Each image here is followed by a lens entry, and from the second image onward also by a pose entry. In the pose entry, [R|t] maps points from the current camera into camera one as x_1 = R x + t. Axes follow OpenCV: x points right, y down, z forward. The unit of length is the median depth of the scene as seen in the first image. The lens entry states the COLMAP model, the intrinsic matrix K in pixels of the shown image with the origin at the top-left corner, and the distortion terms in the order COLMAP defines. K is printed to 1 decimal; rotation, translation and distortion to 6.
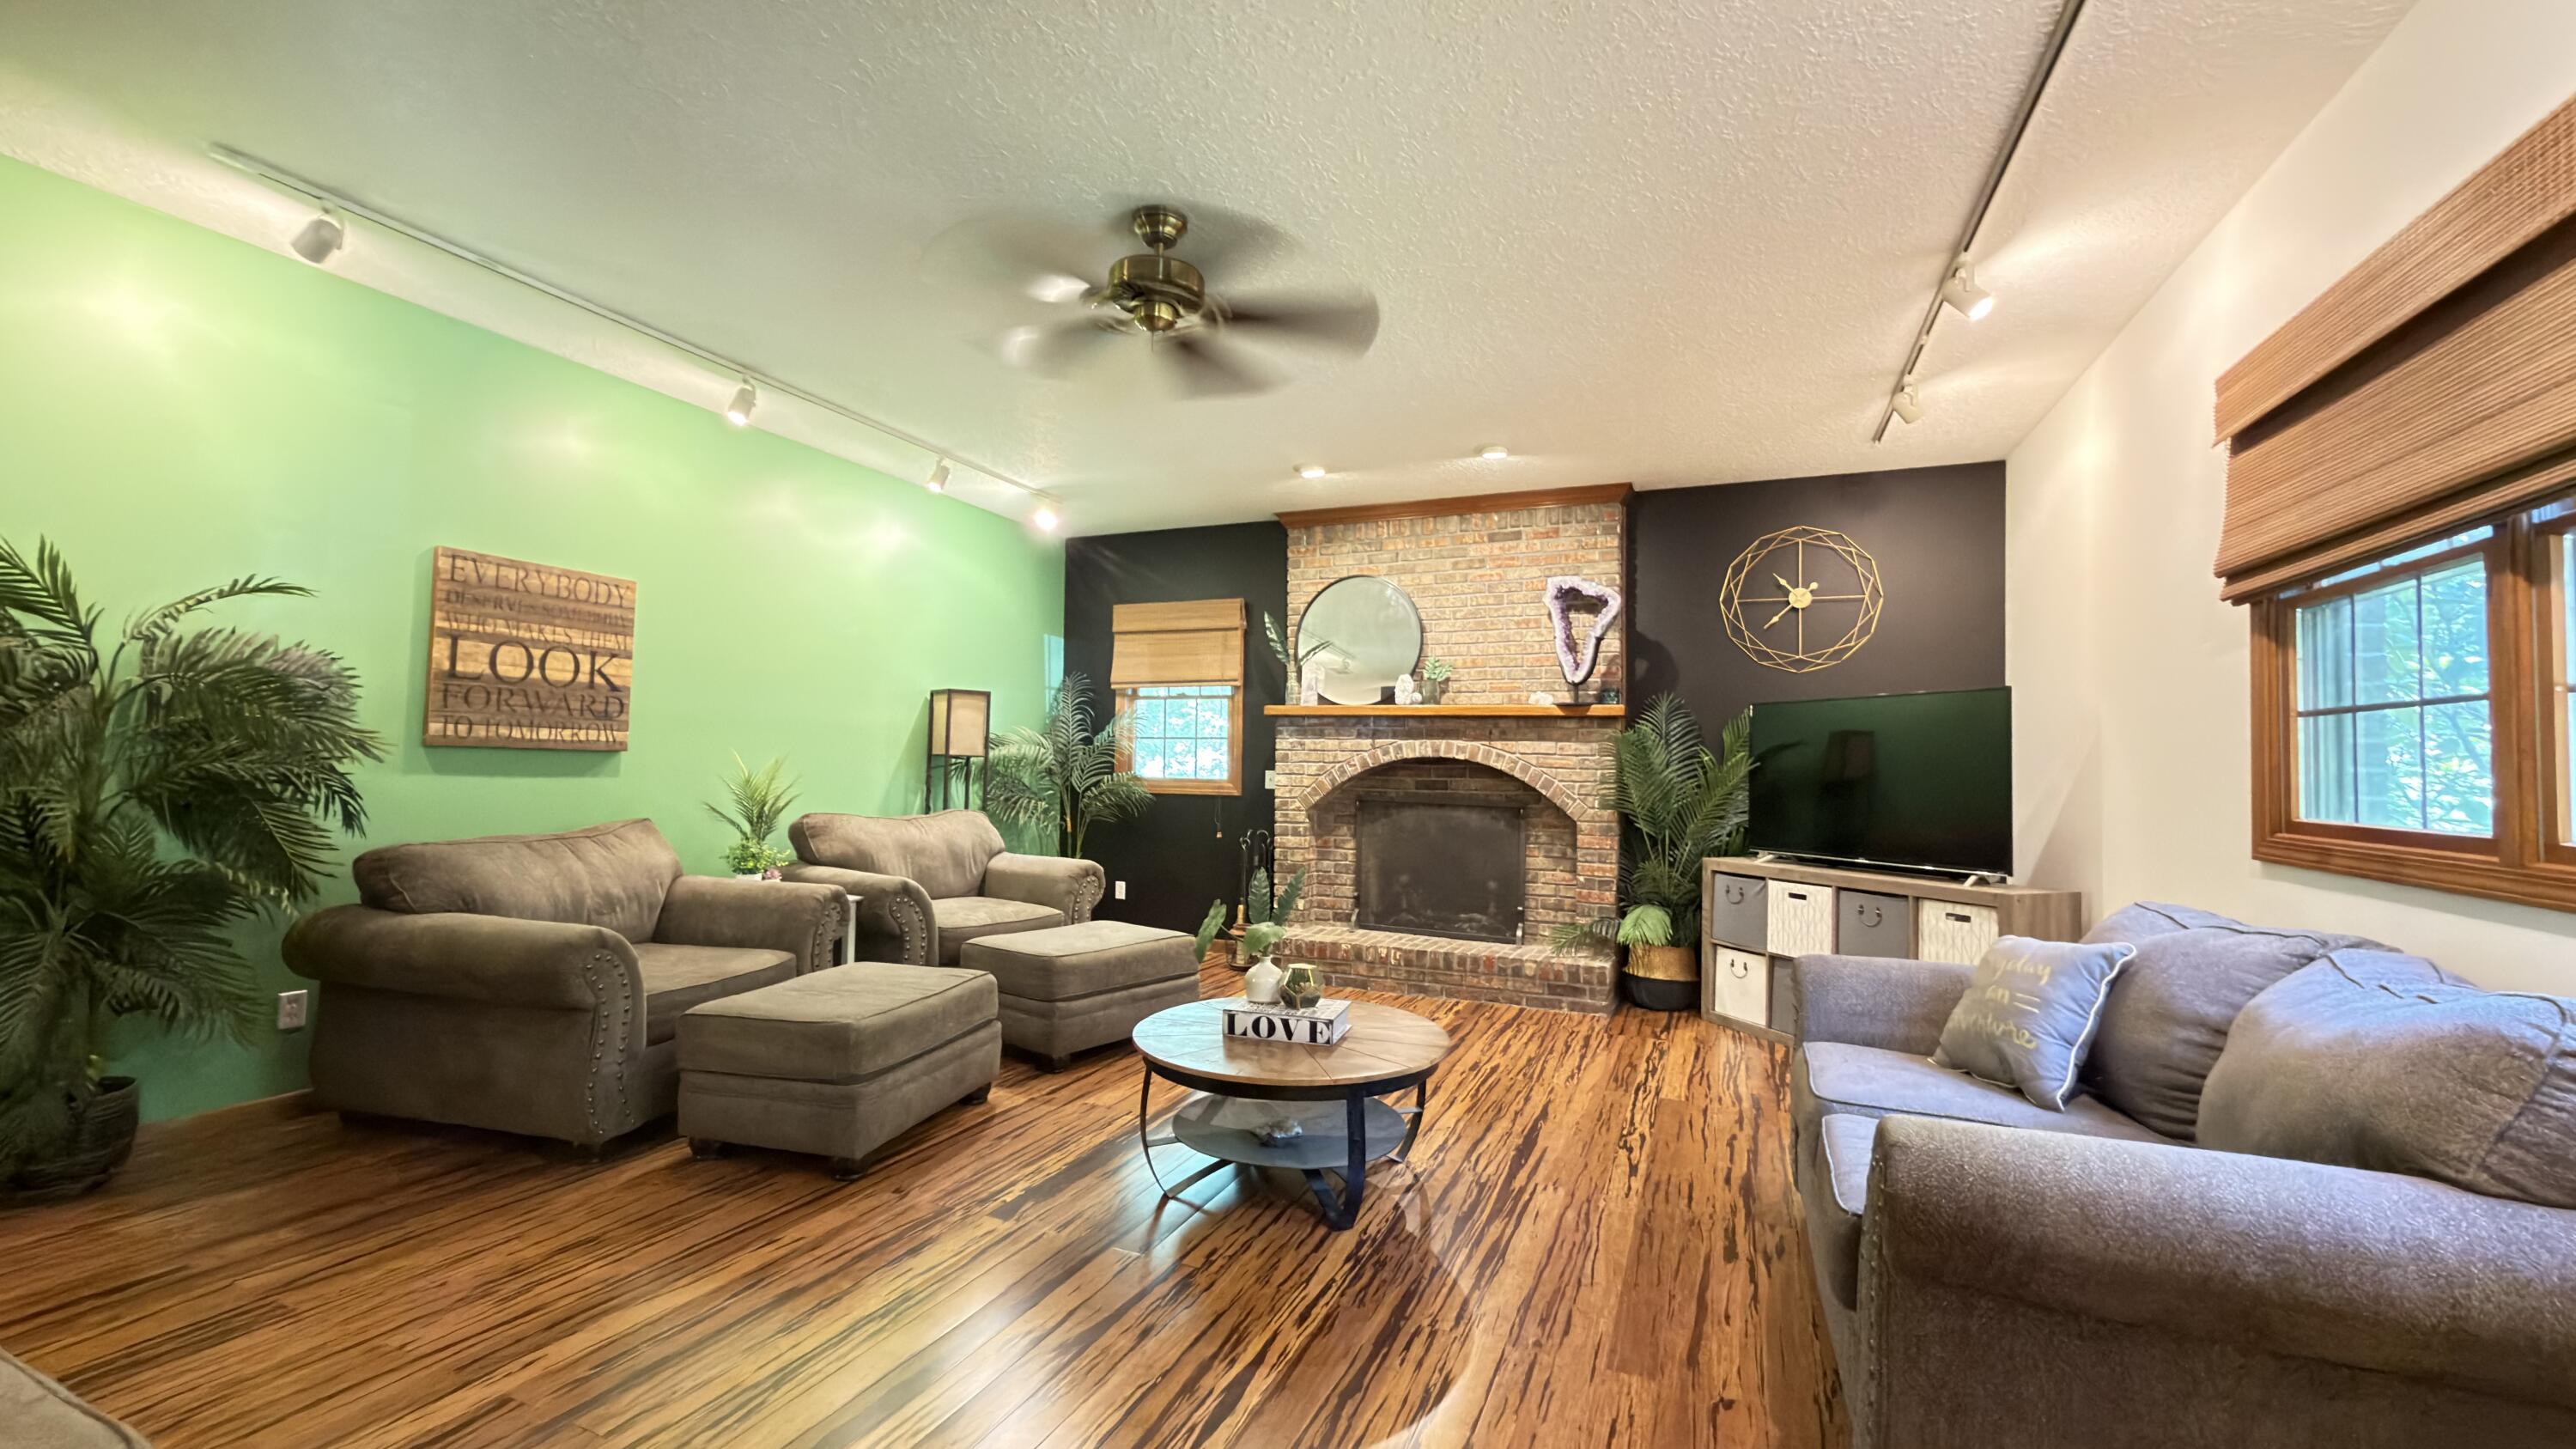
lens RADIAL K [[1027.8, 0, 1288.3], [0, 1027.8, 729.6], [0, 0, 1]] dist [-0.000576, -0.000017]
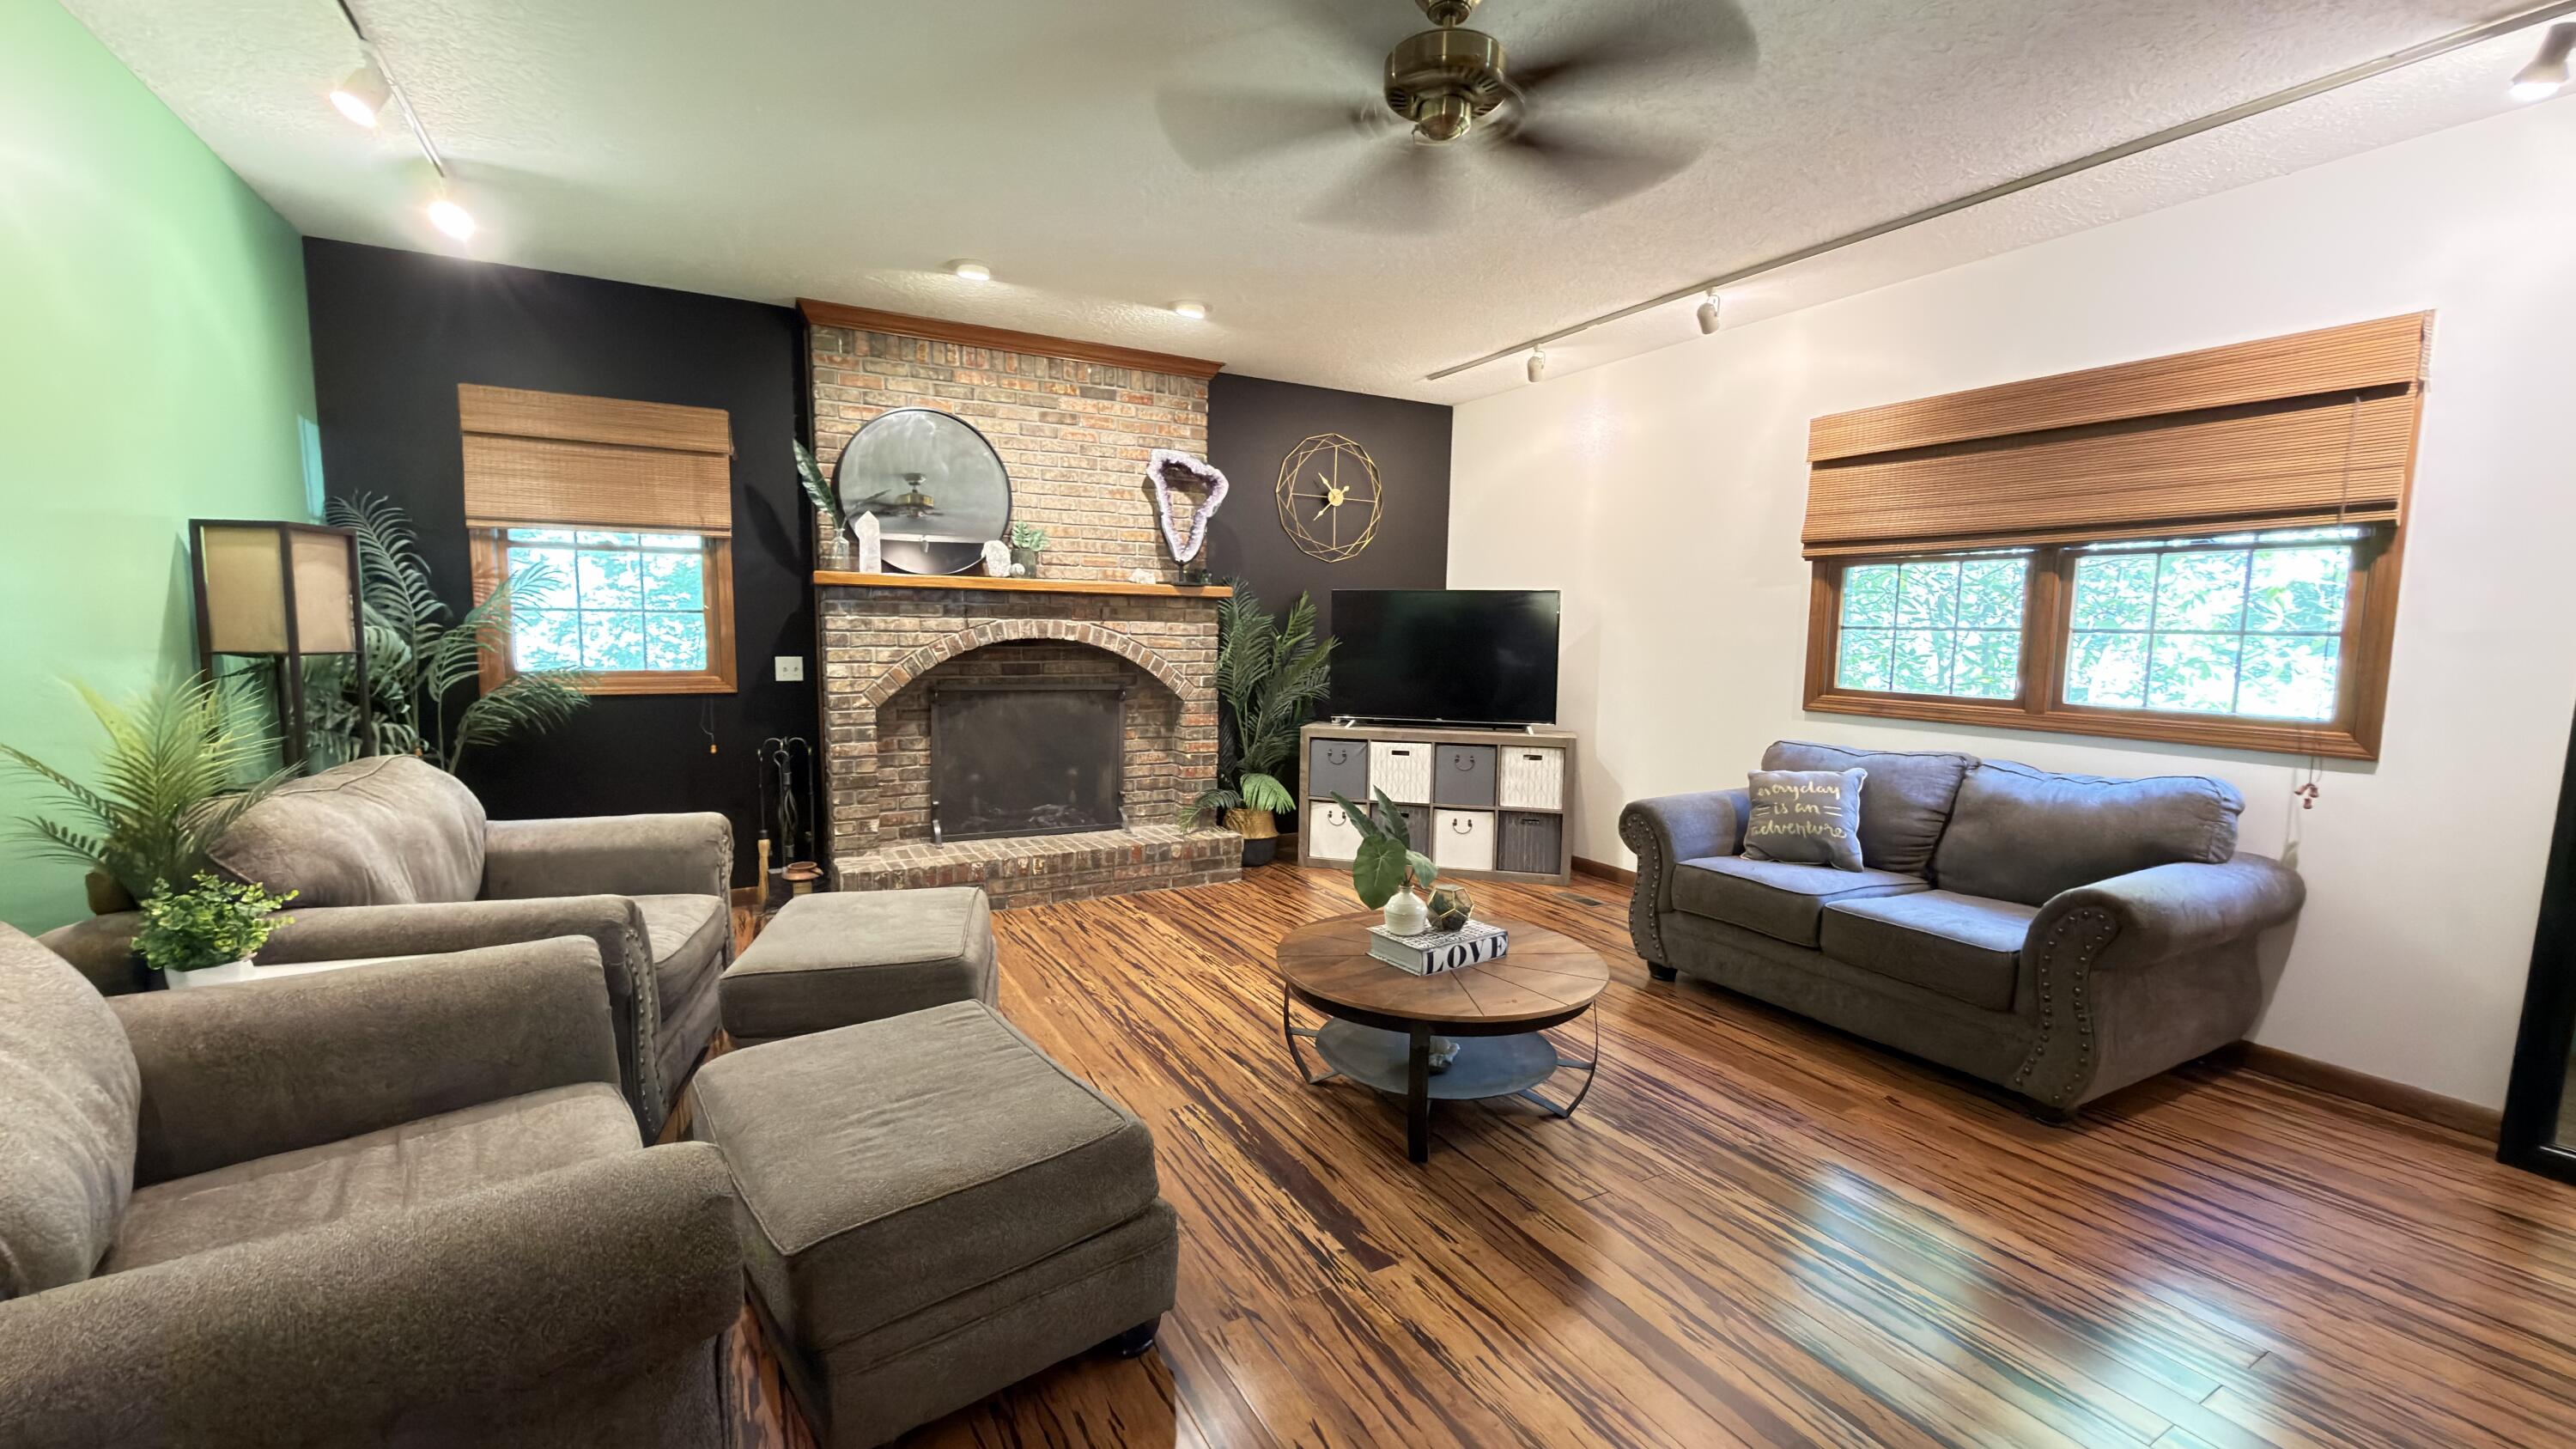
lens RADIAL K [[1027.8, 0, 1288.3], [0, 1027.8, 729.6], [0, 0, 1]] dist [-0.000576, -0.000017]
pose [[0.609311, -0.089806, 0.787830, -0.445916], [-0.030949, 0.990115, 0.136801, -0.023947], [-0.792327, -0.107737, 0.600508, 0.299002]]
